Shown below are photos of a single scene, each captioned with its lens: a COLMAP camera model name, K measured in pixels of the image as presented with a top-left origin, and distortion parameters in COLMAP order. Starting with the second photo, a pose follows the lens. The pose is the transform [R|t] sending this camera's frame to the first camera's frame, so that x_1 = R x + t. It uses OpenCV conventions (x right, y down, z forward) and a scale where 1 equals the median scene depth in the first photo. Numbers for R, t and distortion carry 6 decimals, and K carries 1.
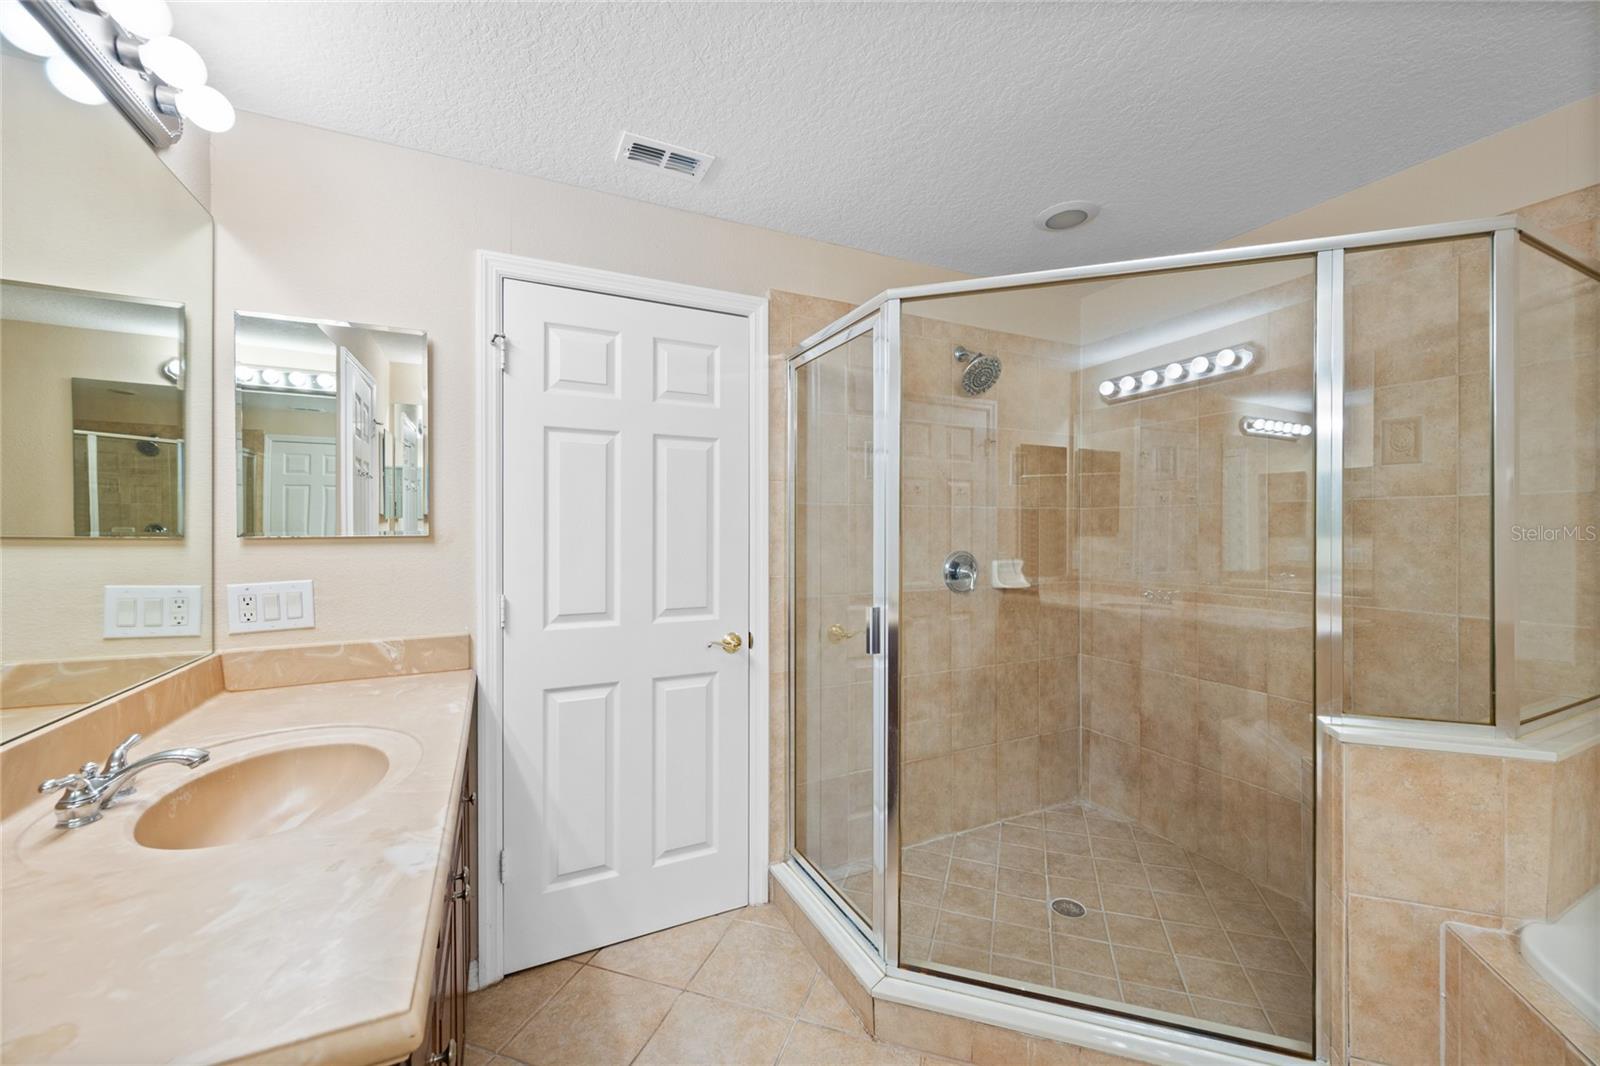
lens RADIAL K [[632.0, 0, 793.0], [0, 632.0, 530.5], [0, 0, 1]] dist [0.000527, 0.001786]
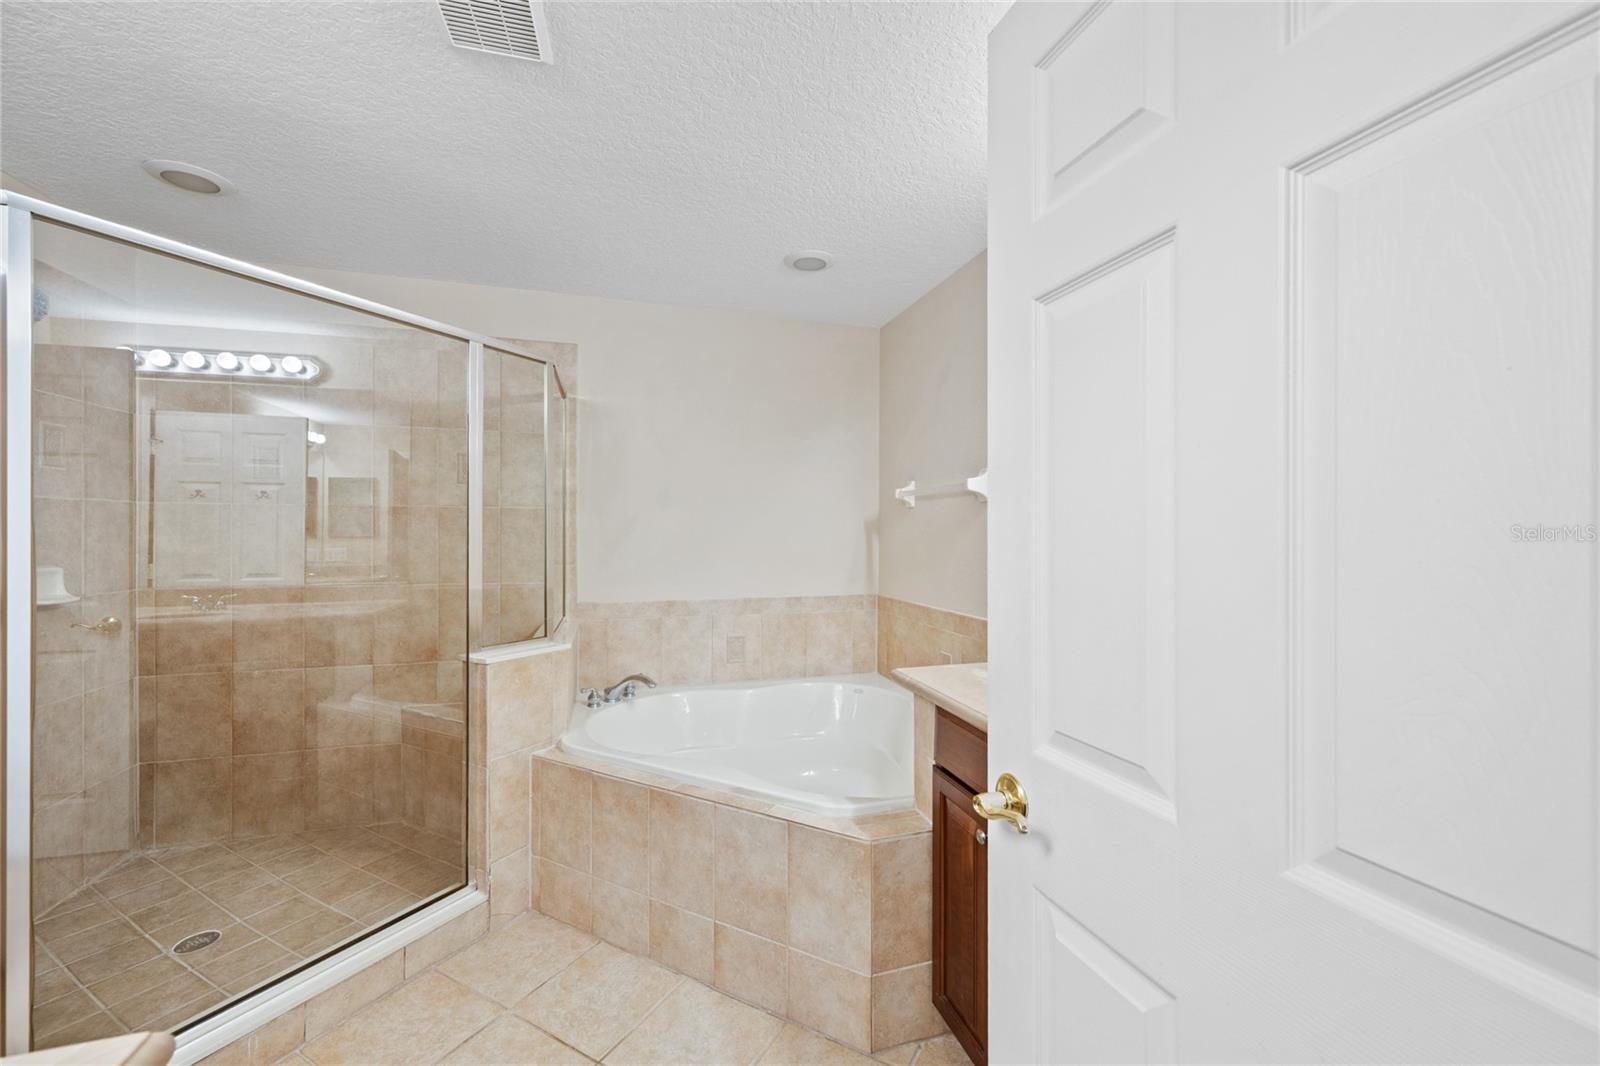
lens RADIAL K [[632.0, 0, 814.5], [0, 632.0, 537.1], [0, 0, 1]] dist [0.000527, 0.001786]
pose [[0.158122, -0.004566, 0.987409, -0.286291], [-0.000609, 0.999989, 0.004722, 0.007777], [-0.987419, -0.001348, 0.158118, -0.018855]]
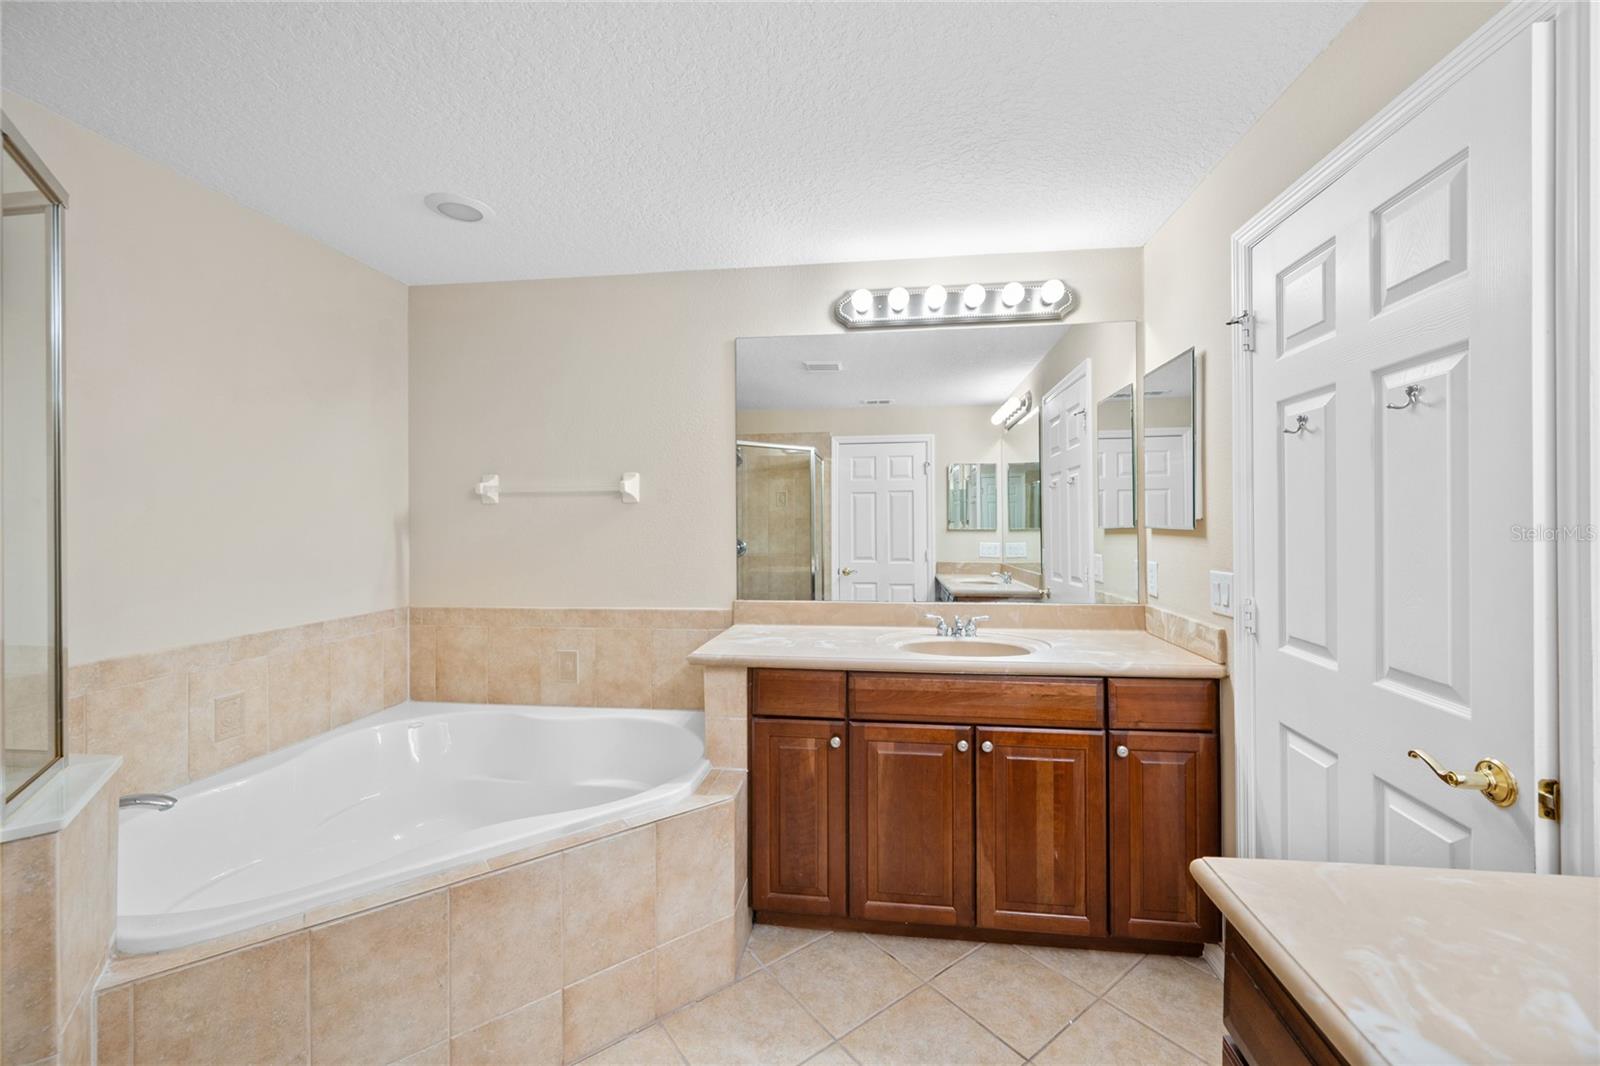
lens RADIAL K [[632.0, 0, 803.9], [0, 632.0, 522.5], [0, 0, 1]] dist [0.000527, 0.001786]
pose [[-0.826736, 0.006224, 0.562556, -0.140529], [0.008379, 0.999964, 0.001250, -0.007323], [-0.562528, 0.005747, -0.826758, 0.589245]]
